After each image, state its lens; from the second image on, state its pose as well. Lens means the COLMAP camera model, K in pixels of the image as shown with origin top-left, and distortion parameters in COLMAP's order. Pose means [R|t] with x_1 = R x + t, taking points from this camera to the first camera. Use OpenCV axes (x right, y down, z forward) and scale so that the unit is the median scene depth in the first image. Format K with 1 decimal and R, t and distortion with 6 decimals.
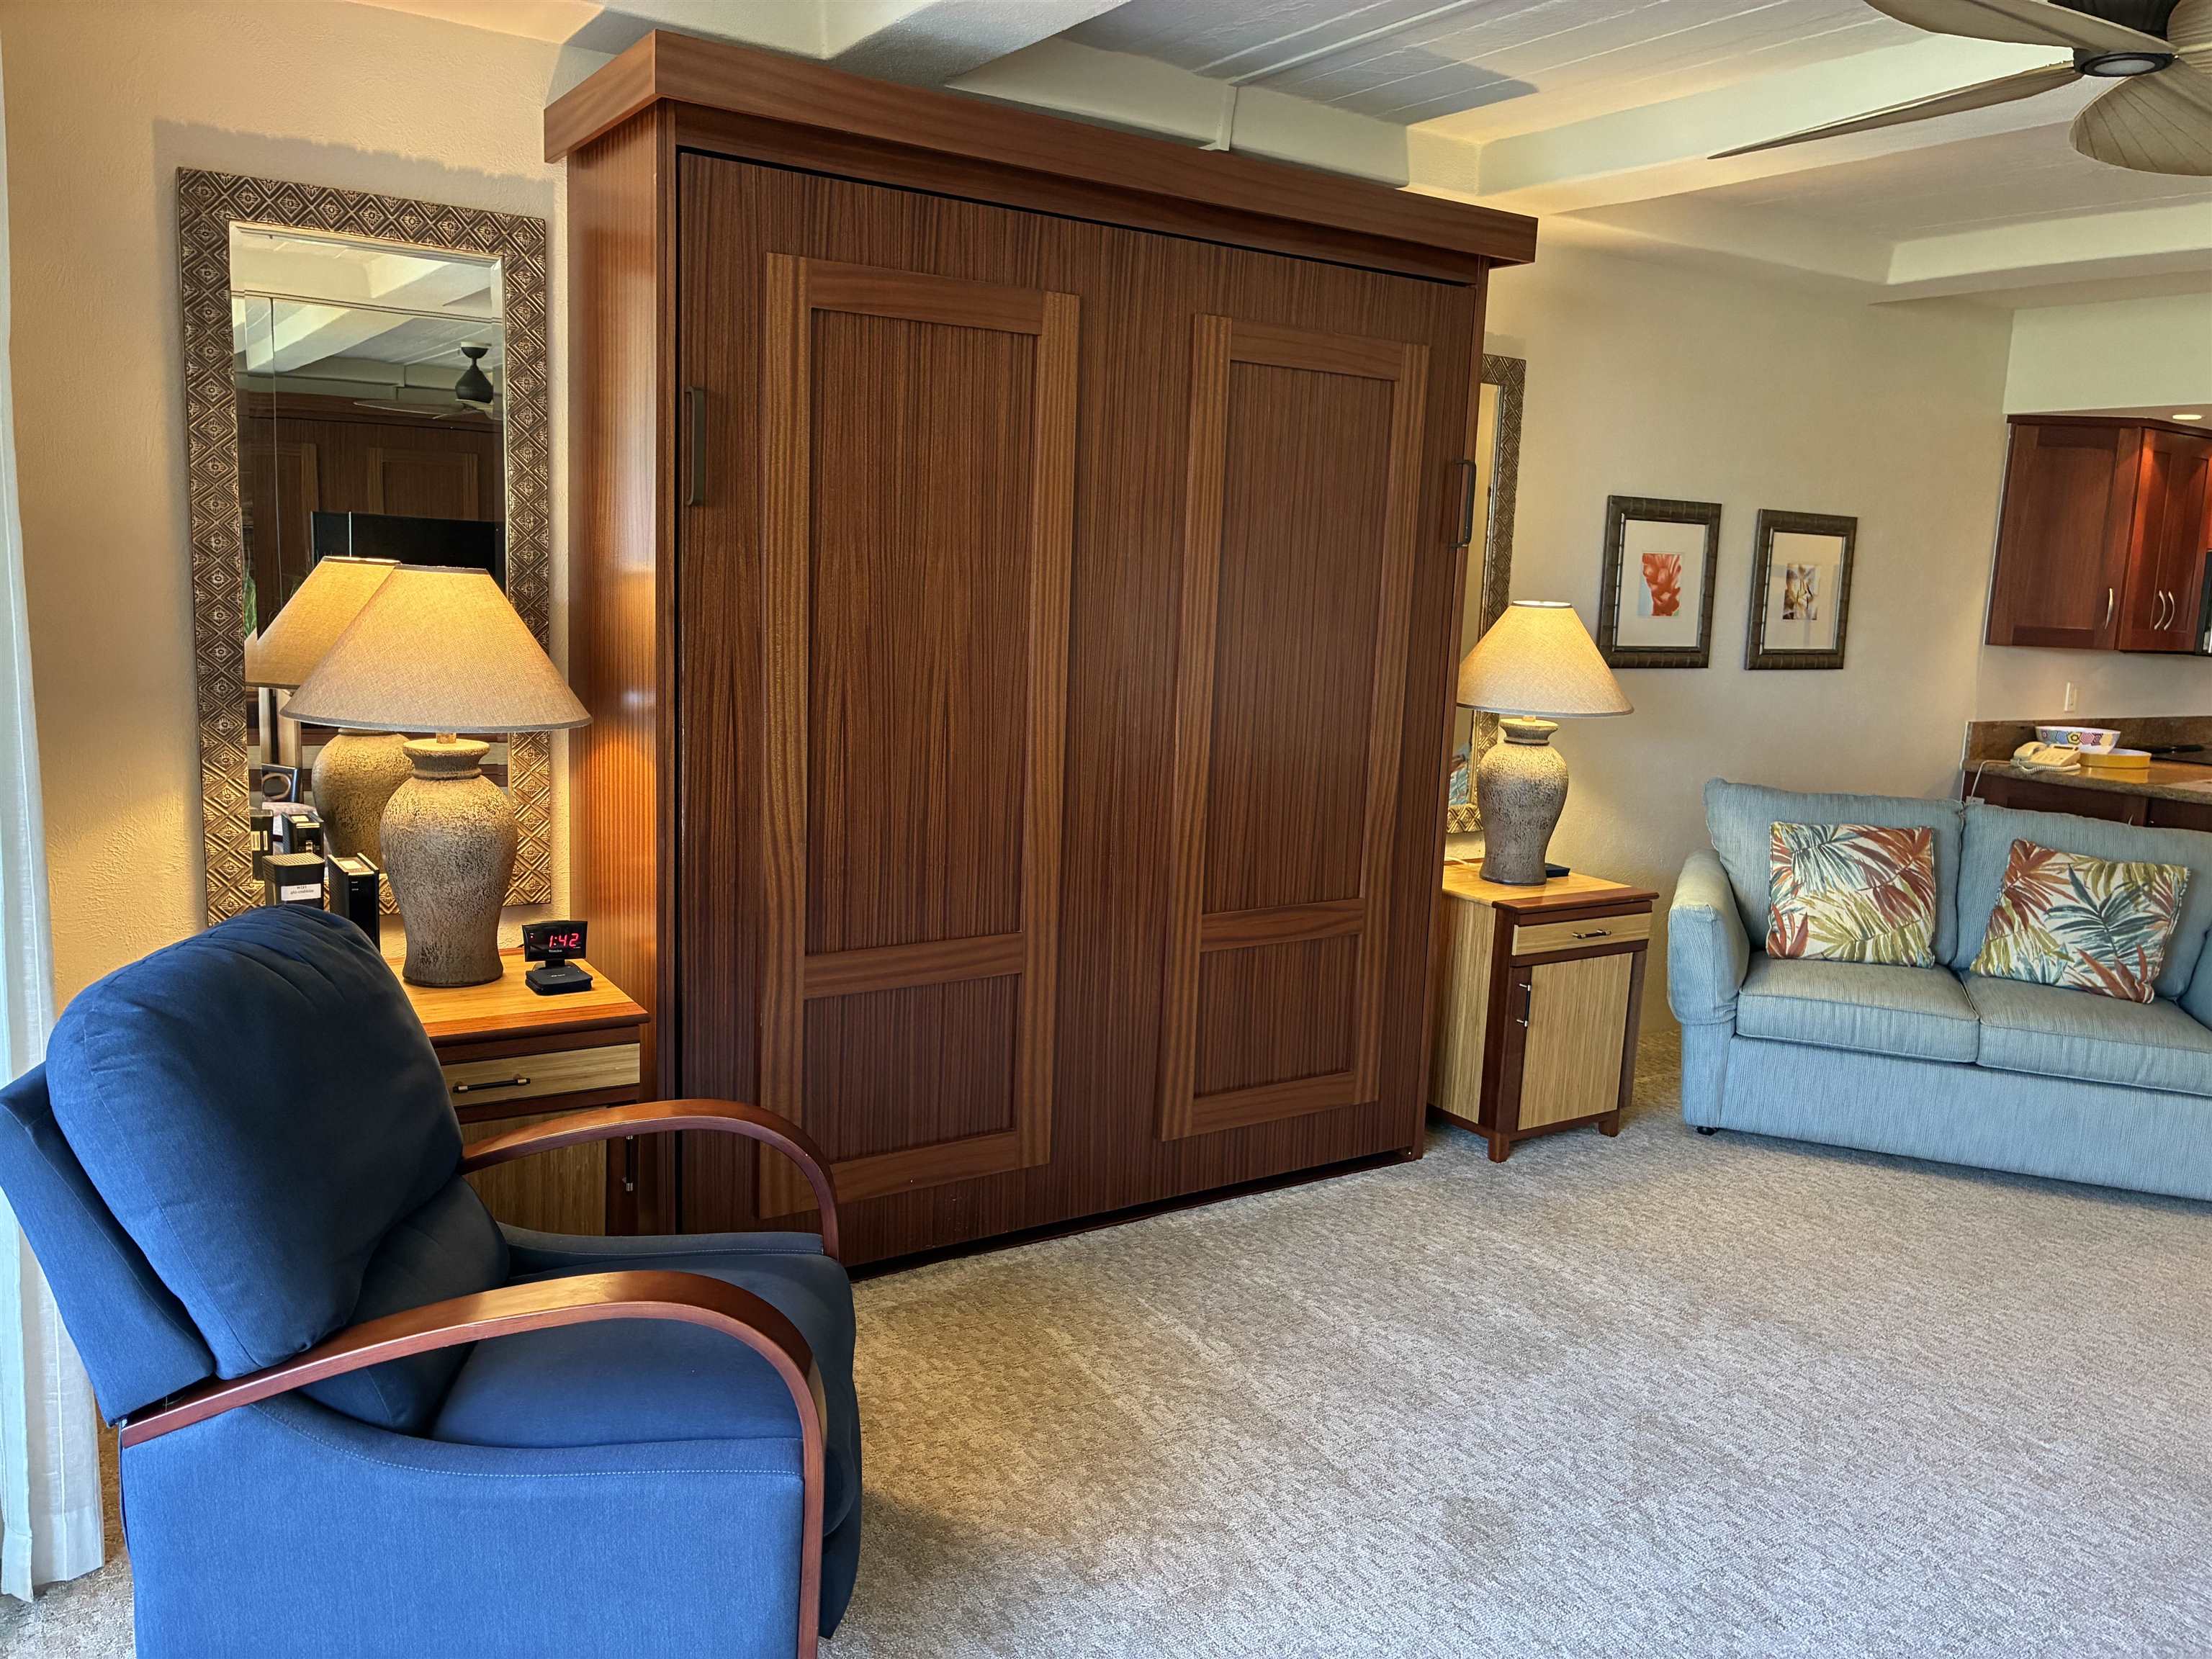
lens RADIAL K [[1681.5, 0, 1094.8], [0, 1681.5, 827.7], [0, 0, 1]] dist [0.051768, -0.064449]
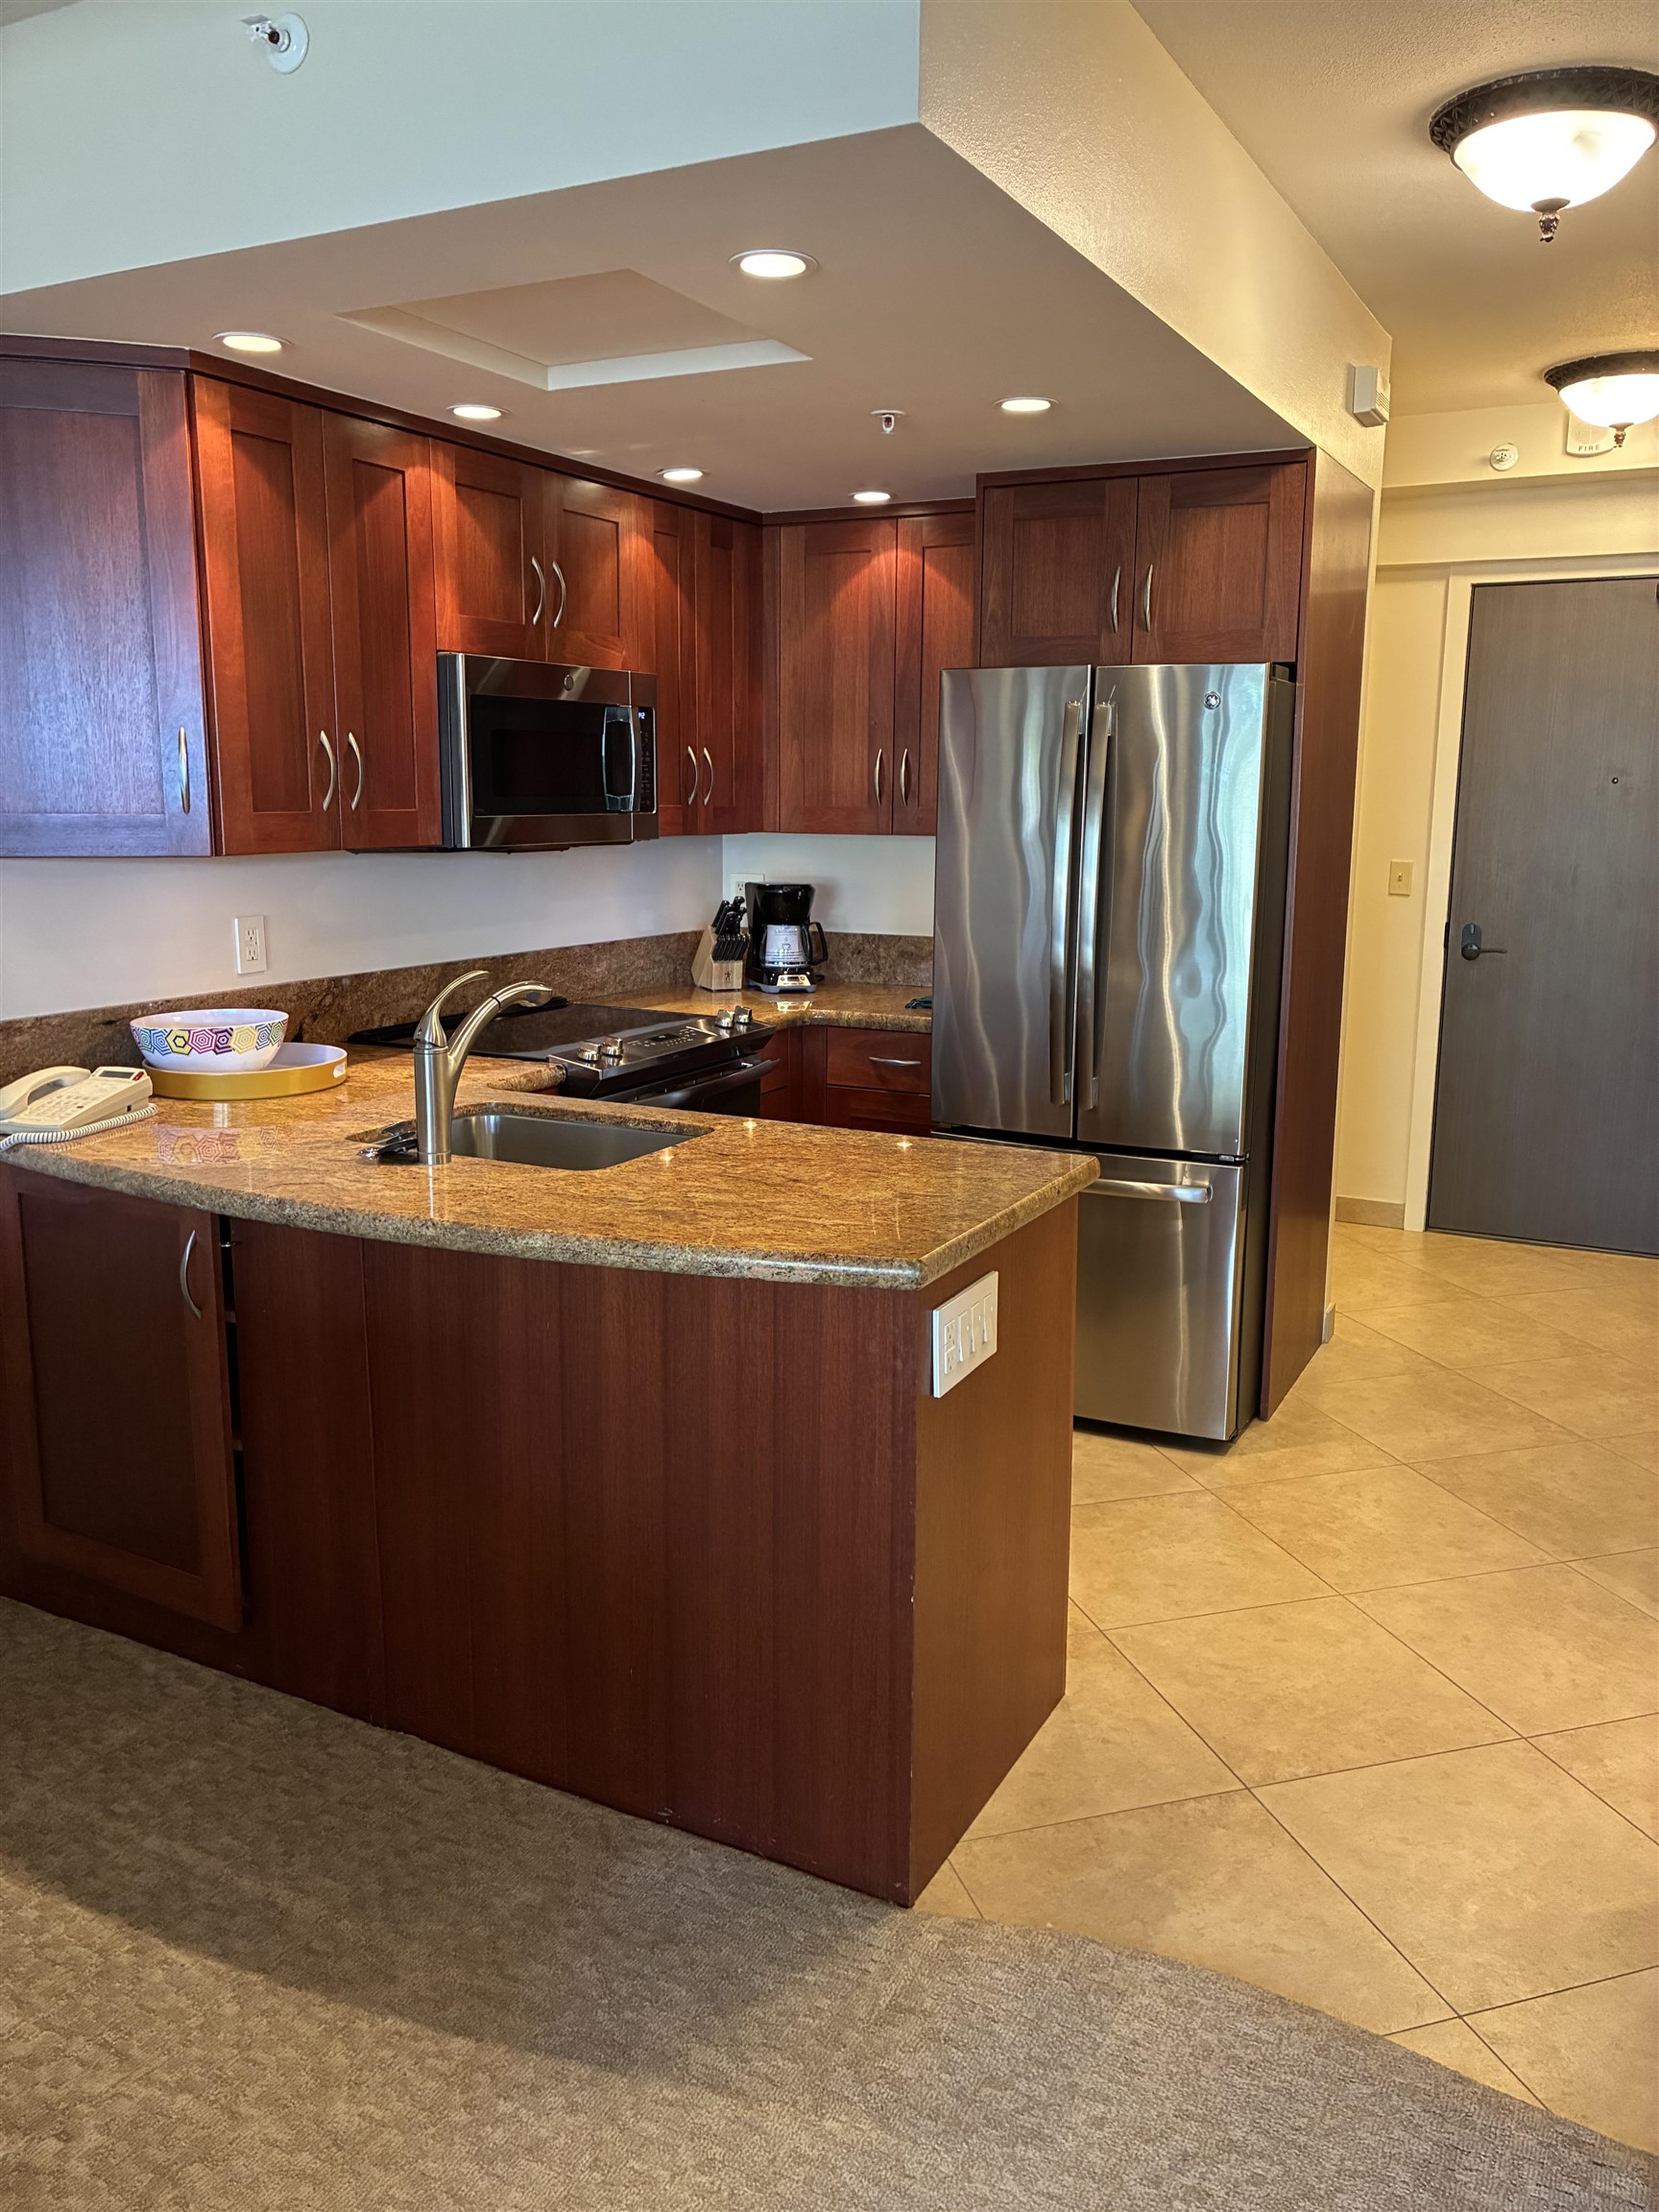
lens RADIAL K [[1681.5, 0, 820.5], [0, 1681.5, 1092.2], [0, 0, 1]] dist [0.051768, -0.064449]
pose [[0.875462, -0.121810, 0.467685, 0.771966], [0.101529, 0.992476, 0.068442, -0.080209], [-0.472503, -0.012434, 0.881242, 0.742730]]
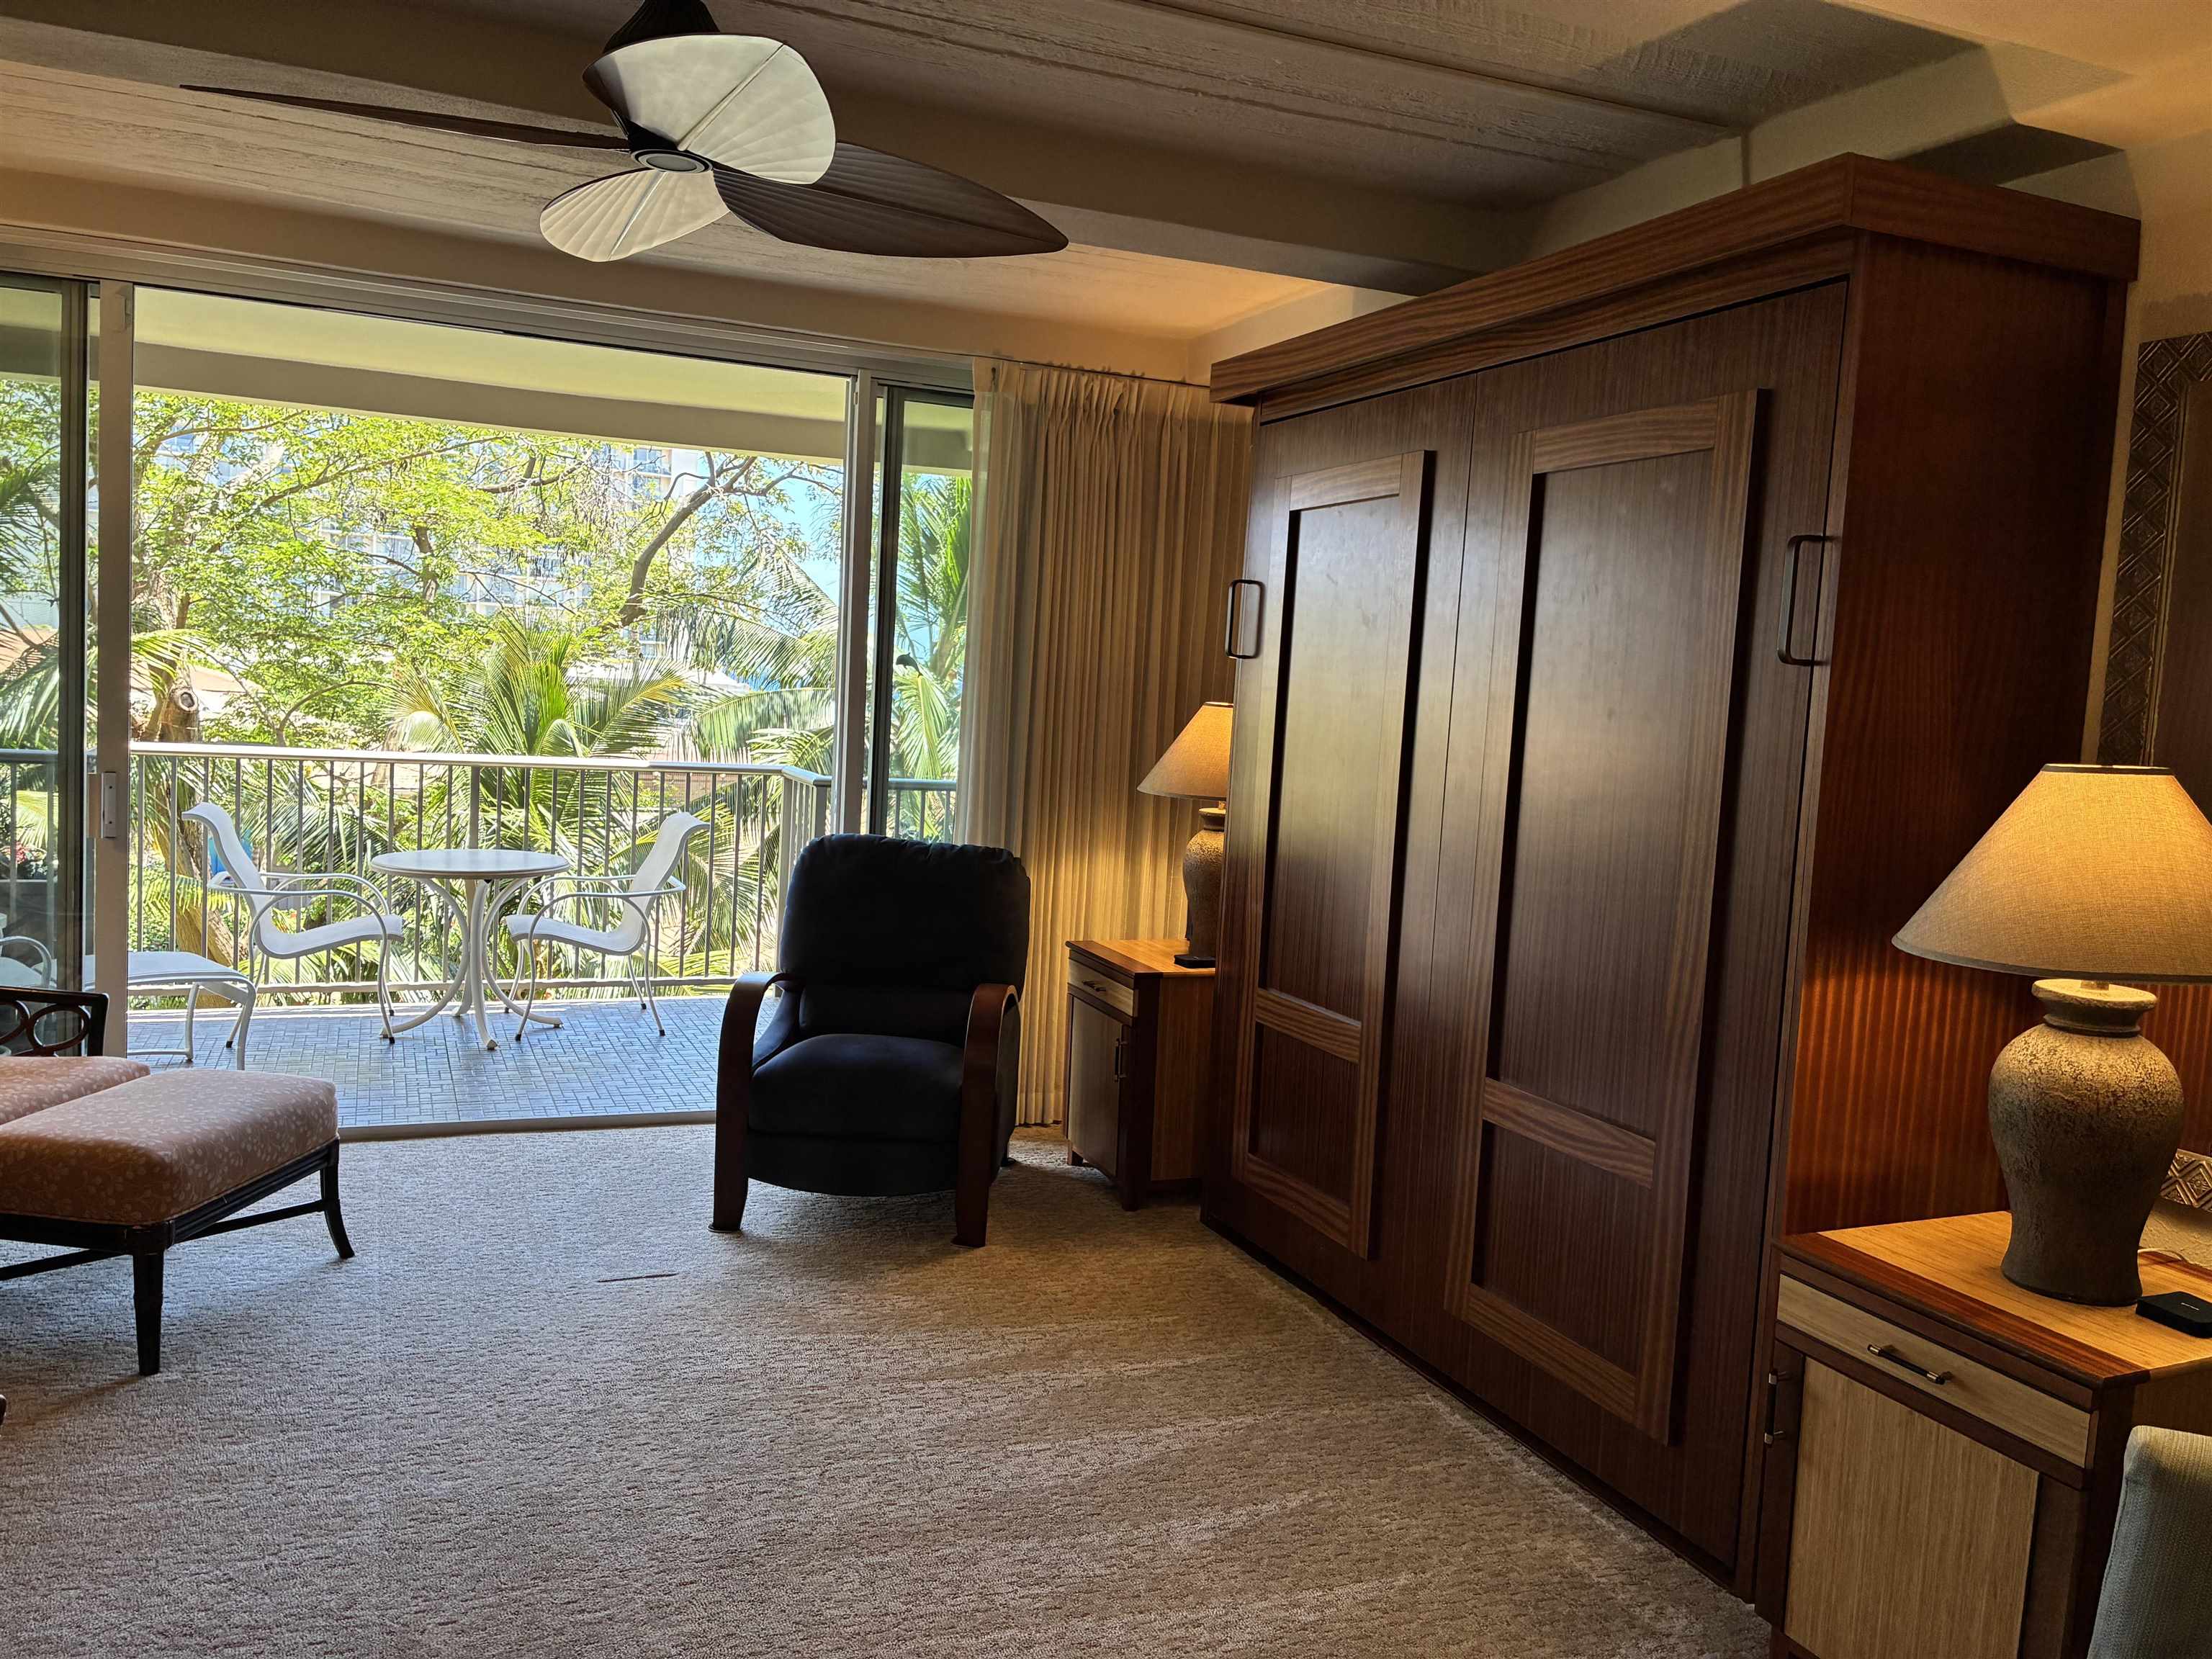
lens RADIAL K [[1681.5, 0, 1092.7], [0, 1681.5, 831.9], [0, 0, 1]] dist [0.051768, -0.064449]
pose [[-0.176466, 0.038615, -0.983549, 0.884100], [-0.212191, 0.974243, 0.076321, -0.089265], [0.961163, 0.222169, -0.163727, 0.820656]]
